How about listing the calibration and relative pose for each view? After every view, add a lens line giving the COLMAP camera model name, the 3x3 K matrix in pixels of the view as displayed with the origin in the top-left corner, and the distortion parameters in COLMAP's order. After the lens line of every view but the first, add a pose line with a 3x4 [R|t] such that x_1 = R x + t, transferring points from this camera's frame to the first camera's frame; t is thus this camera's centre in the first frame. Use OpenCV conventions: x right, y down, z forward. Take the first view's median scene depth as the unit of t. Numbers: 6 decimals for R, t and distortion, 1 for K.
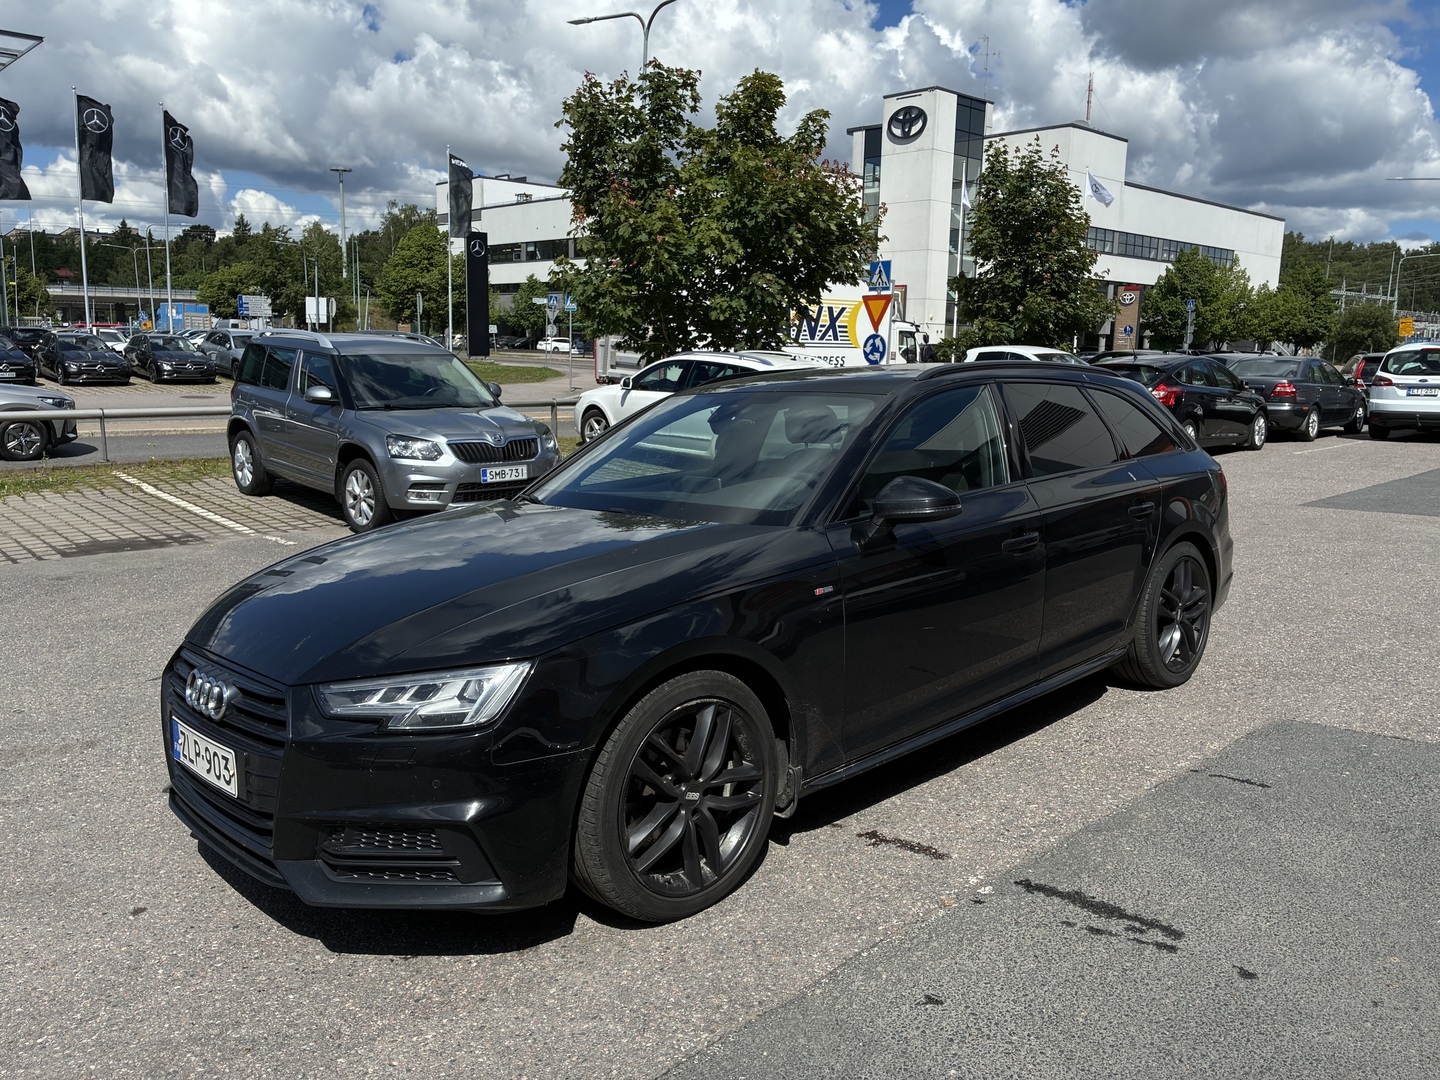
lens RADIAL K [[1159.6, 0, 720.0], [0, 1159.6, 540.0], [0, 0, 1]] dist [-0.001486, 0.000255]
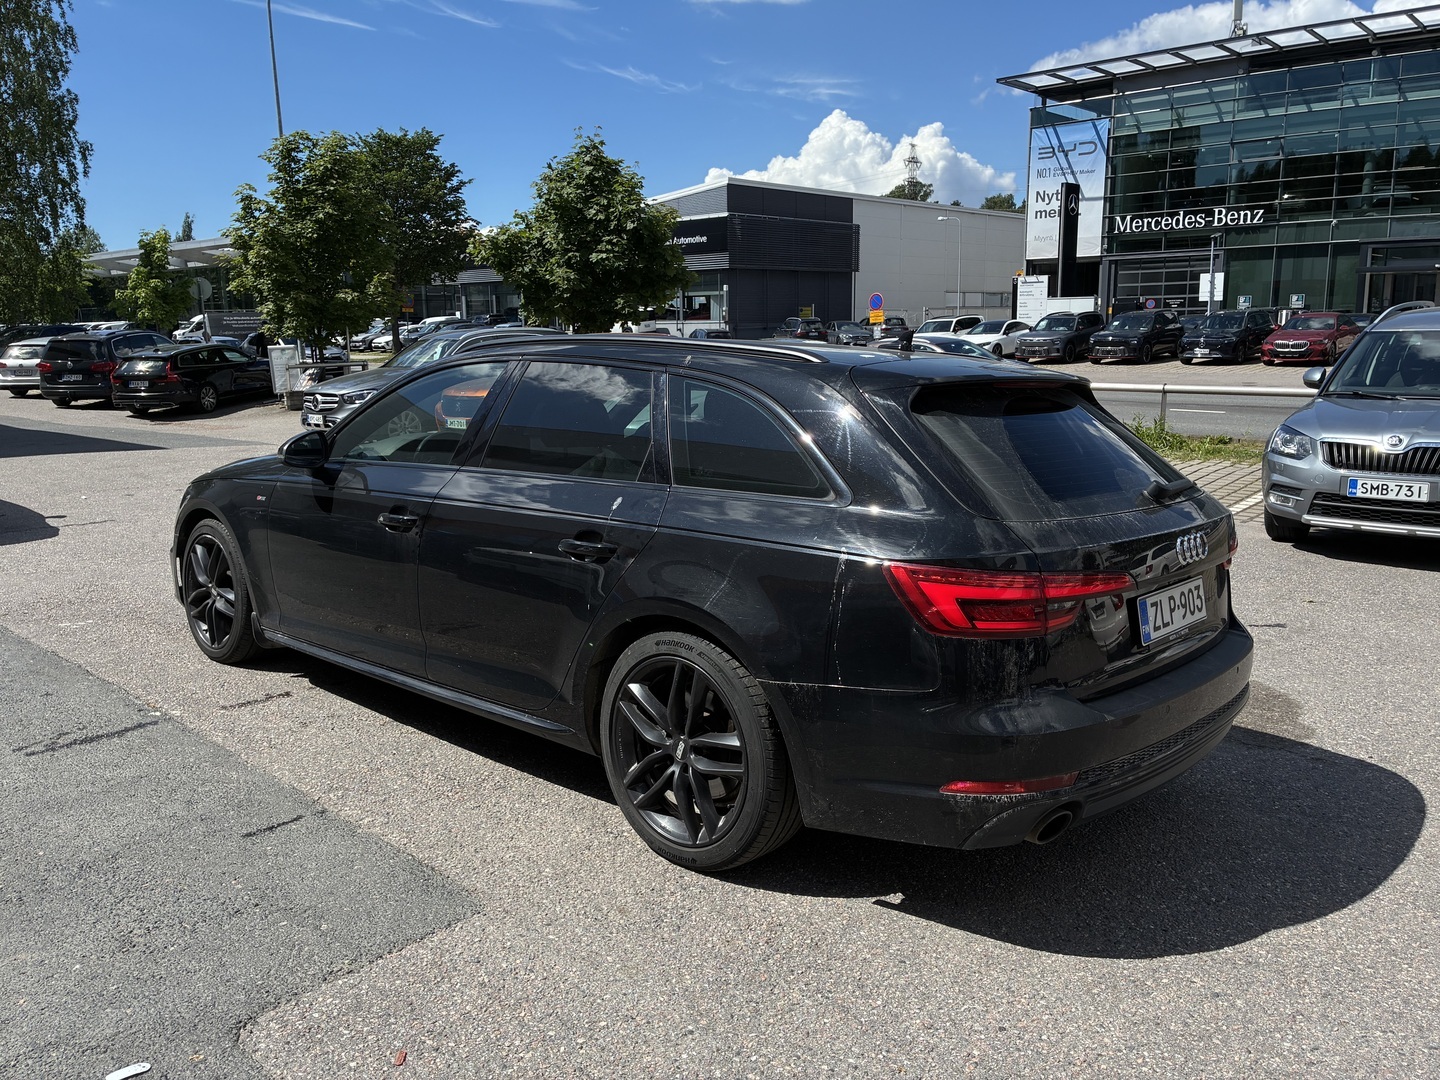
lens RADIAL K [[1159.6, 0, 720.0], [0, 1159.6, 540.0], [0, 0, 1]] dist [-0.001486, 0.000255]
pose [[0.013445, 0.164779, -0.986239, 1.111173], [-0.148023, 0.975789, 0.161015, -0.165070], [0.988892, 0.143821, 0.037511, 1.107465]]
